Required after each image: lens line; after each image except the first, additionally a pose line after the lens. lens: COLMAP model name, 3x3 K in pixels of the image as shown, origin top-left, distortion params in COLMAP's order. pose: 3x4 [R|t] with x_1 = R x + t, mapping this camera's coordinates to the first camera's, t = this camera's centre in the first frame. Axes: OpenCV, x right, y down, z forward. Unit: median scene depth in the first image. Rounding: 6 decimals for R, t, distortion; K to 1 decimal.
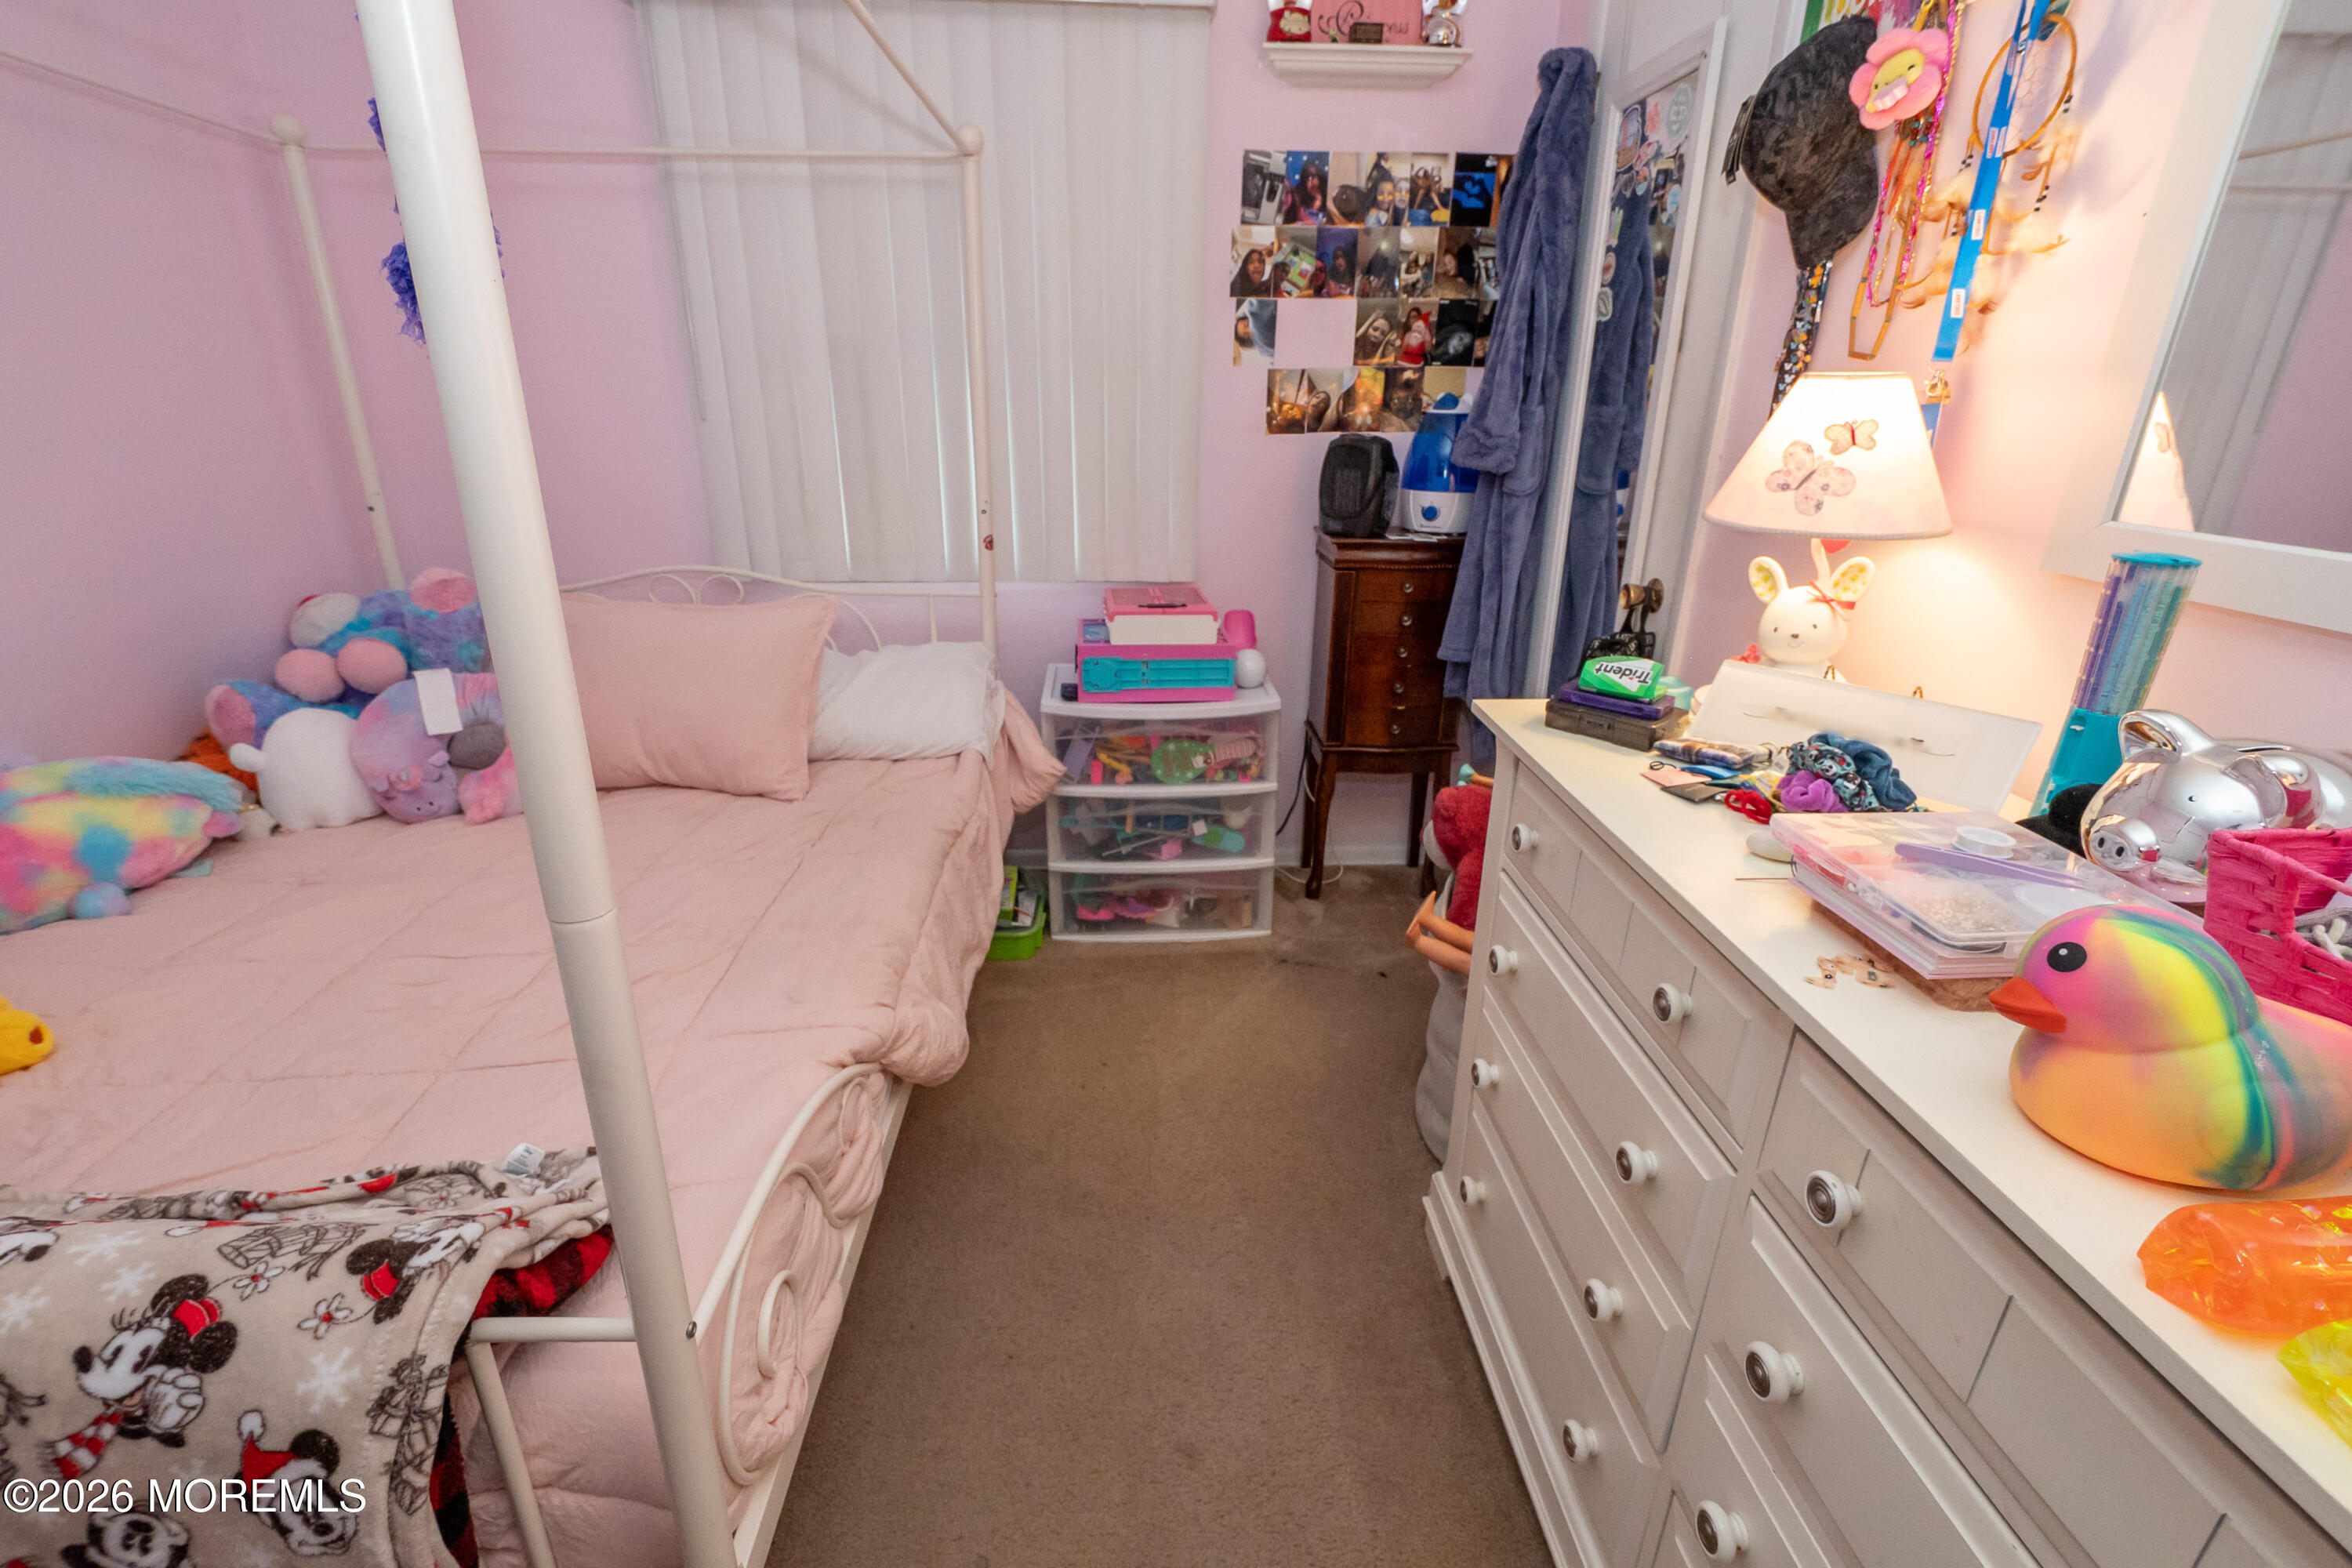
lens RADIAL K [[1014.2, 0, 1176.8], [0, 1014.2, 752.8], [0, 0, 1]] dist [0.010367, -0.005871]
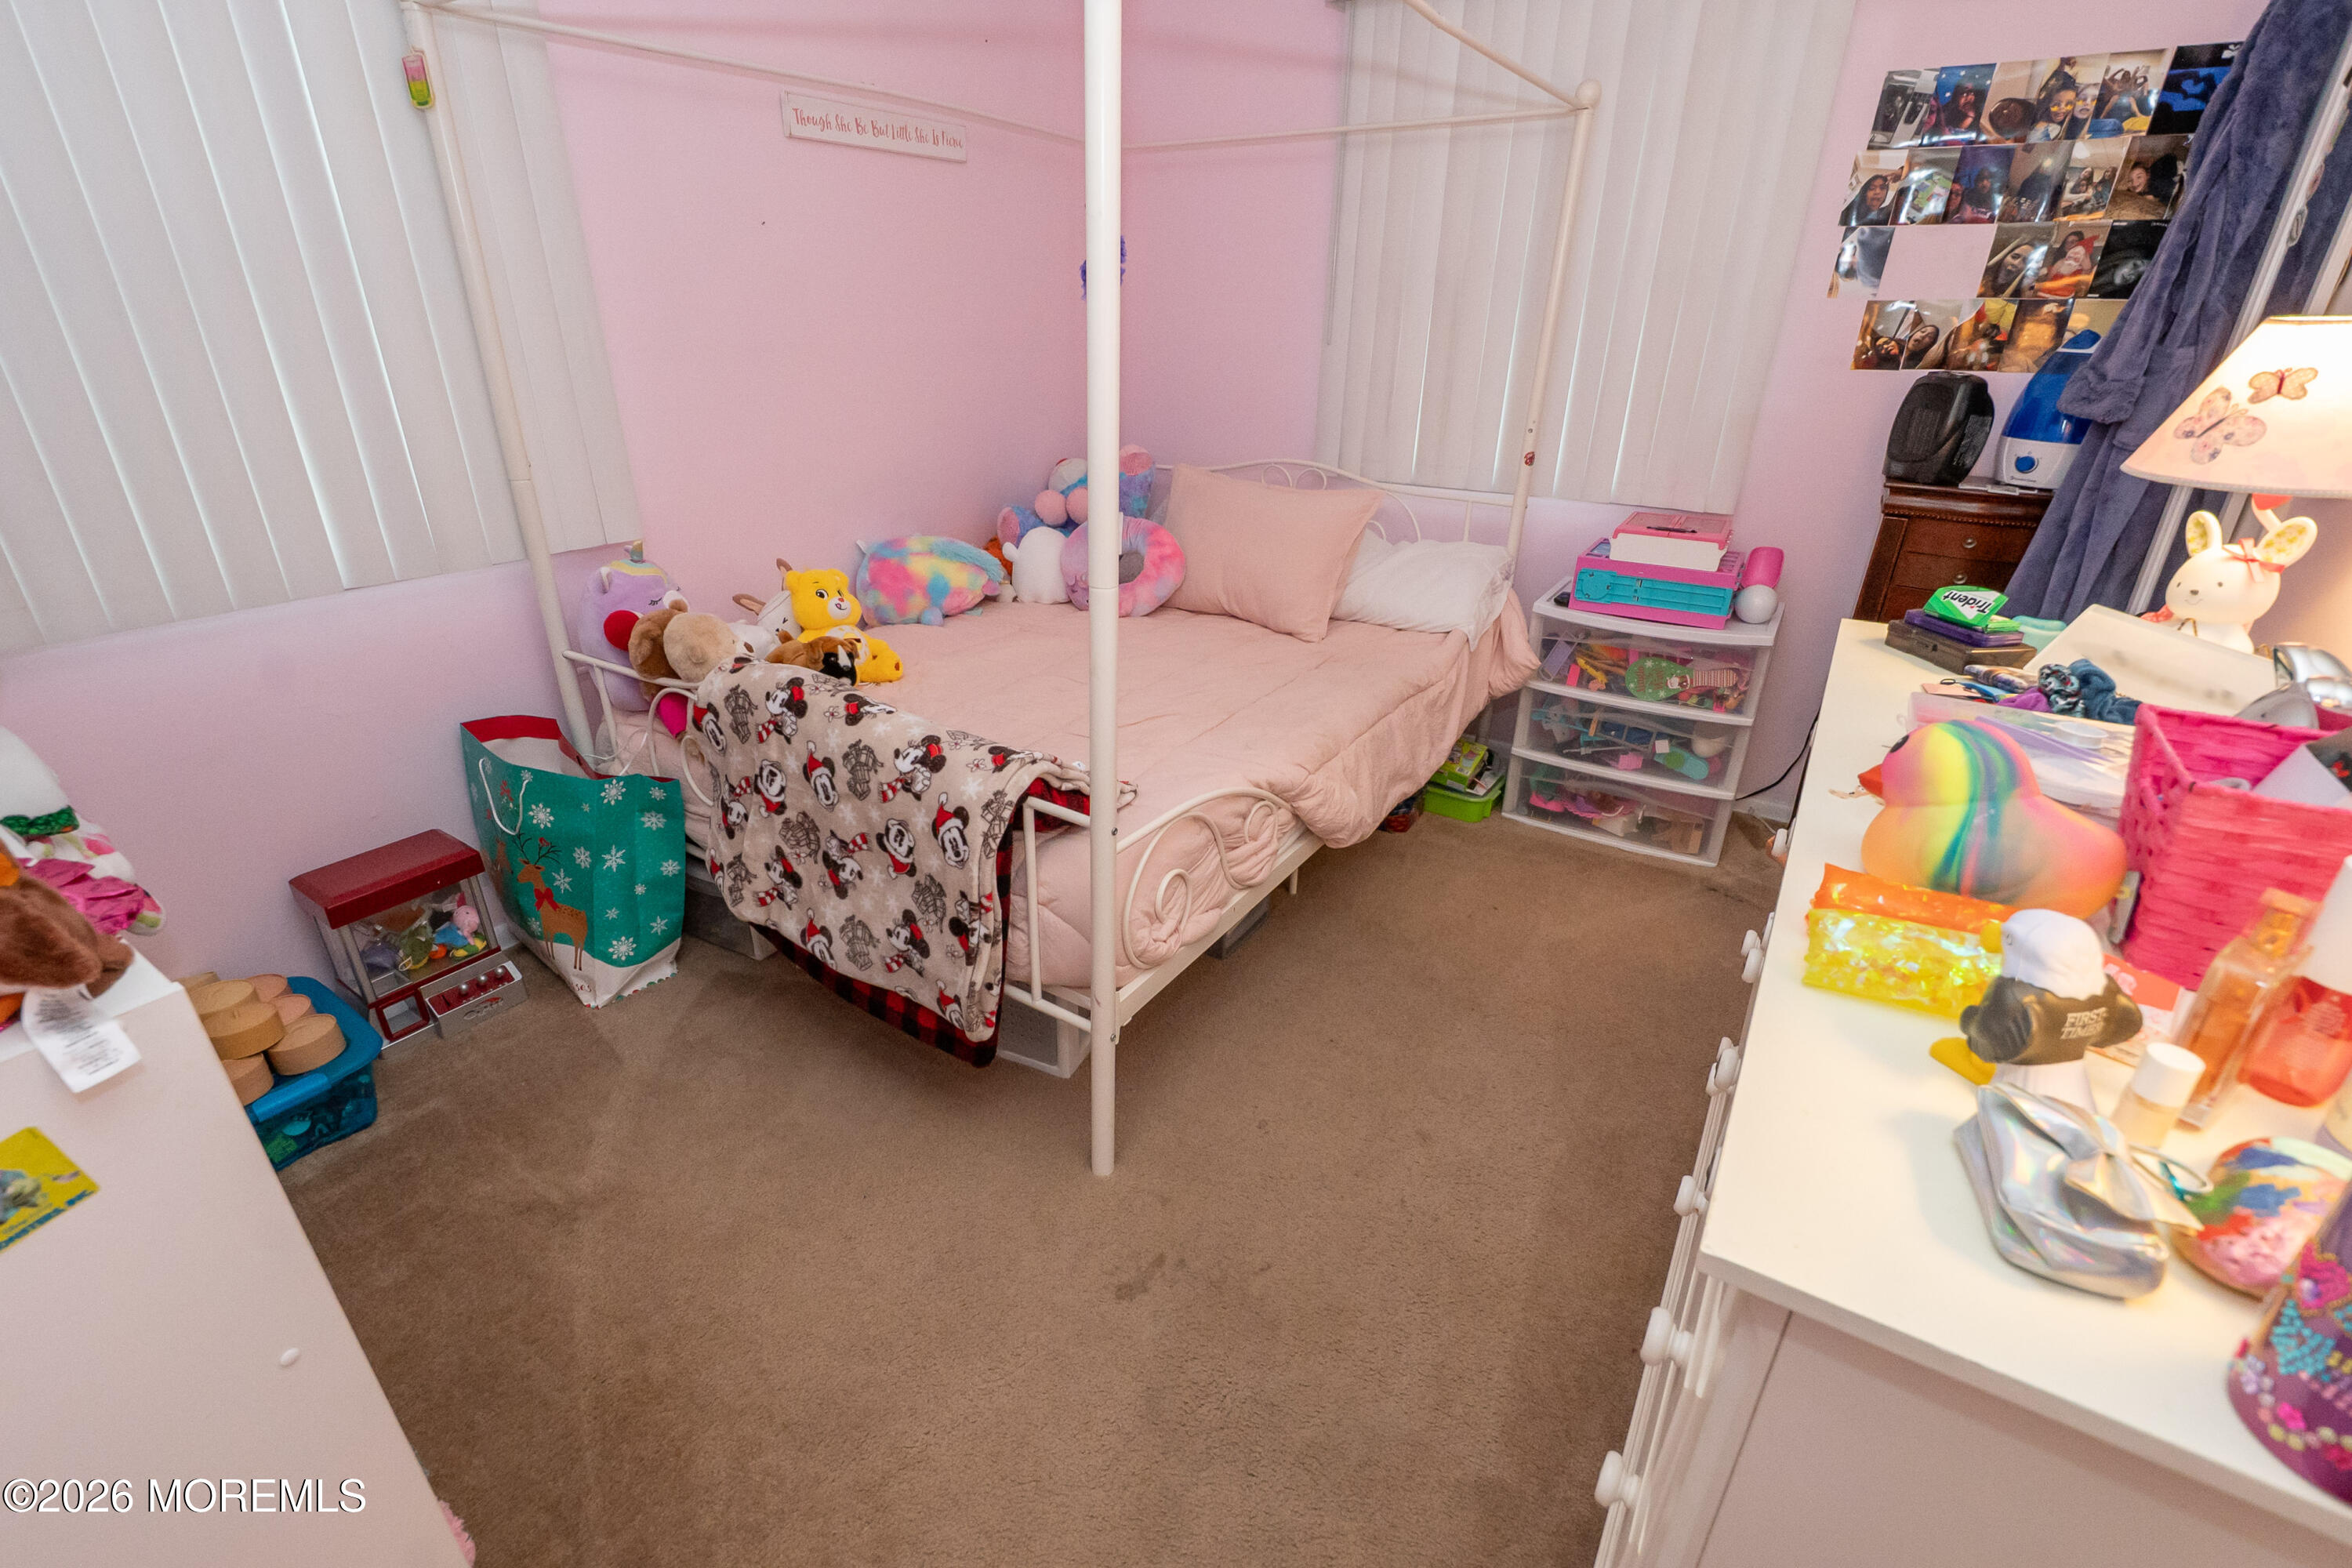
lens RADIAL K [[1058.7, 0, 1175.5], [0, 1058.7, 730.6], [0, 0, 1]] dist [0.002783, -0.007372]
pose [[0.811538, 0.216749, -0.542611, 0.205092], [-0.199892, 0.975606, 0.090750, 0.059846], [0.549044, 0.034816, 0.835068, -0.185599]]
